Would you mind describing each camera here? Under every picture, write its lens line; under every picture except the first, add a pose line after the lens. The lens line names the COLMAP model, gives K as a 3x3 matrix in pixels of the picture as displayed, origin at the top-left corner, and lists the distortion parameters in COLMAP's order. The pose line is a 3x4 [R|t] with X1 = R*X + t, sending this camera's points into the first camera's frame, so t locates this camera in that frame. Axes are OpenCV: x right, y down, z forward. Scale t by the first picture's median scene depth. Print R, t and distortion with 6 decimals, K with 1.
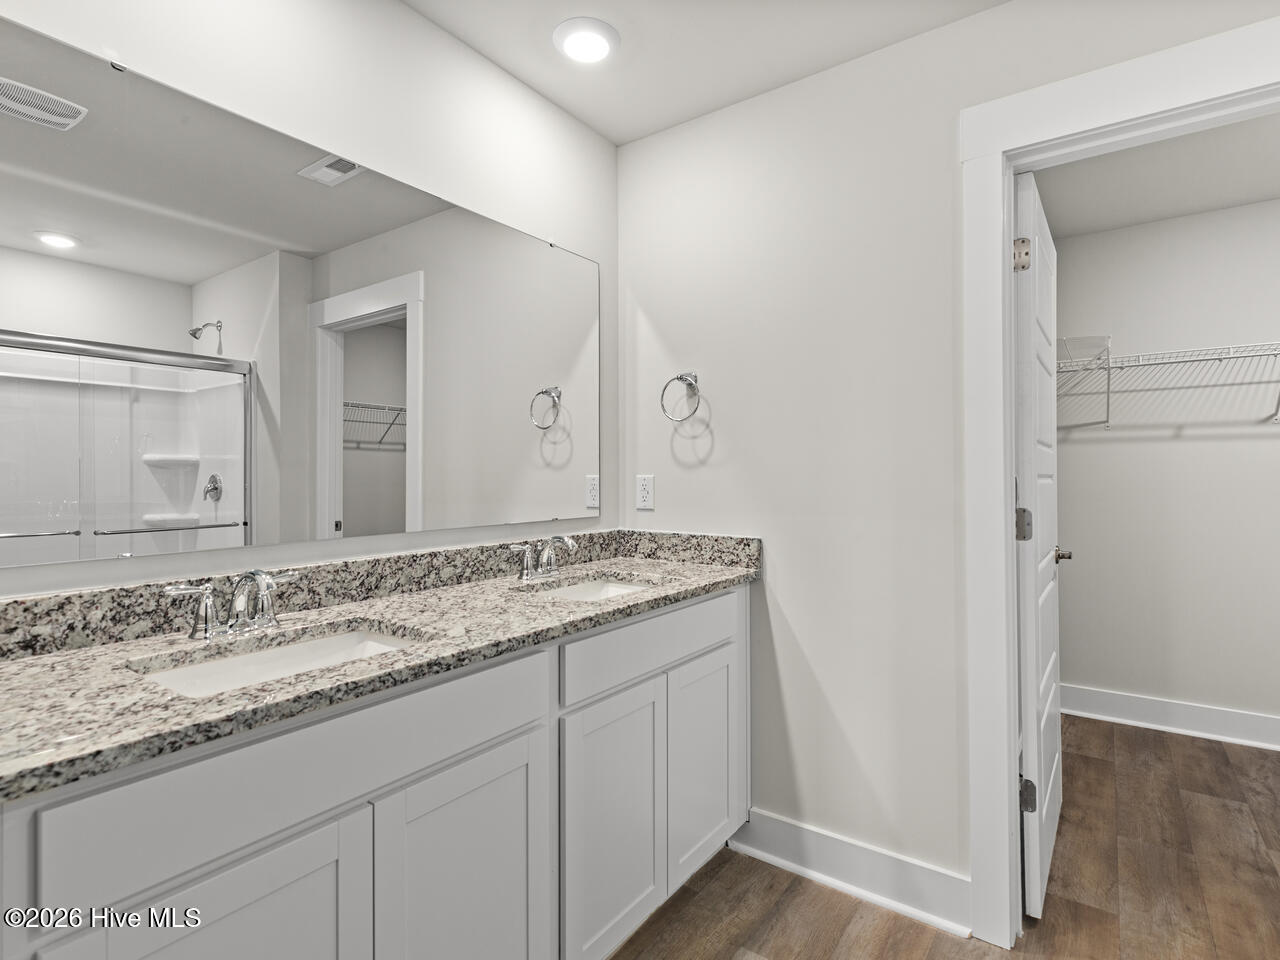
lens RADIAL K [[651.2, 0, 642.8], [0, 651.2, 484.2], [0, 0, 1]] dist [0.000261, 0.002367]
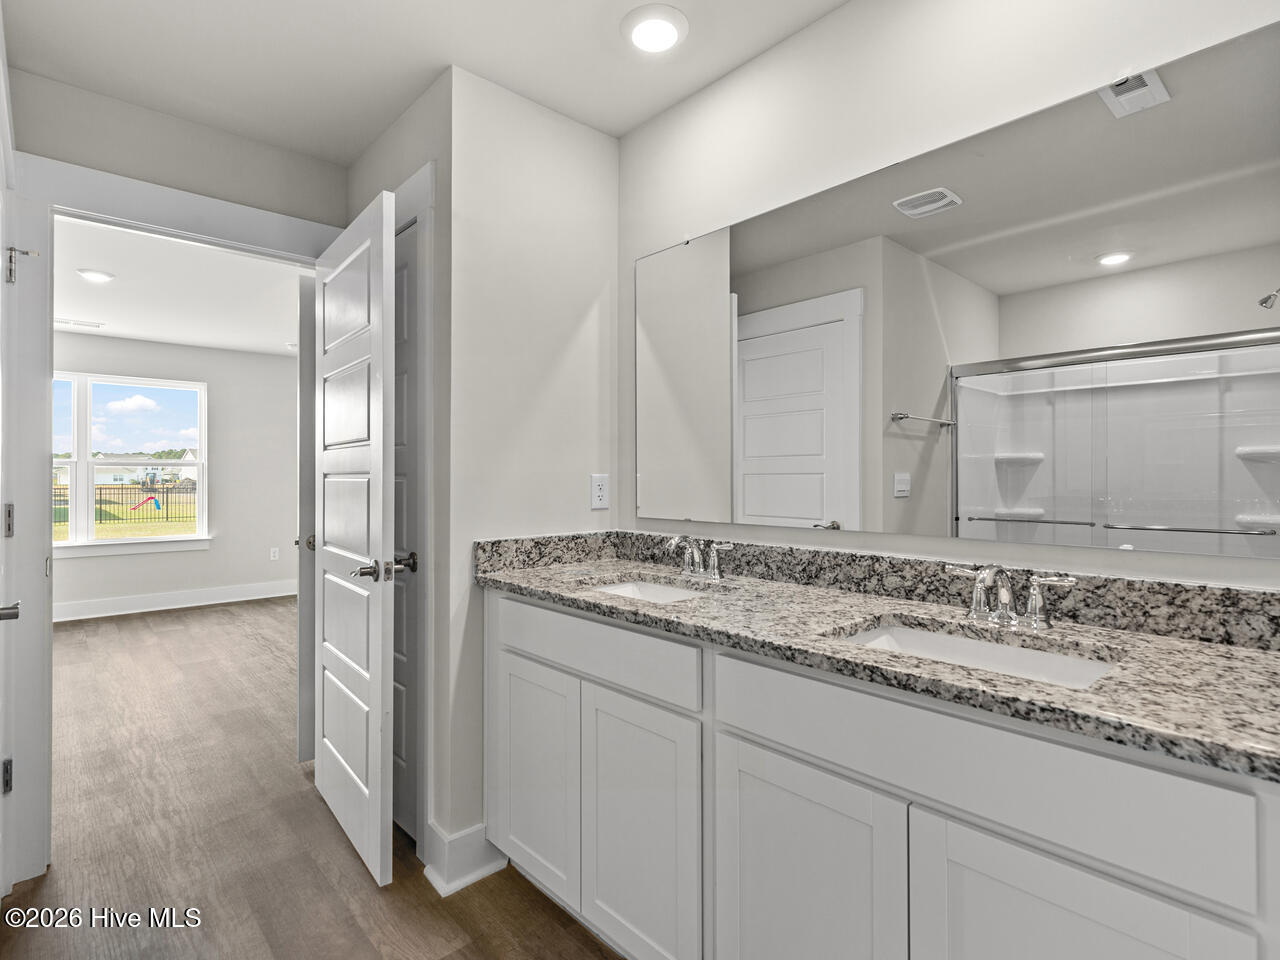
lens RADIAL K [[651.2, 0, 645.3], [0, 651.2, 476.5], [0, 0, 1]] dist [0.000261, 0.002367]
pose [[-0.206807, 0.005313, -0.978367, 0.694849], [-0.007812, 0.999944, 0.007081, -0.014489], [0.978351, 0.009107, -0.206754, 0.913166]]
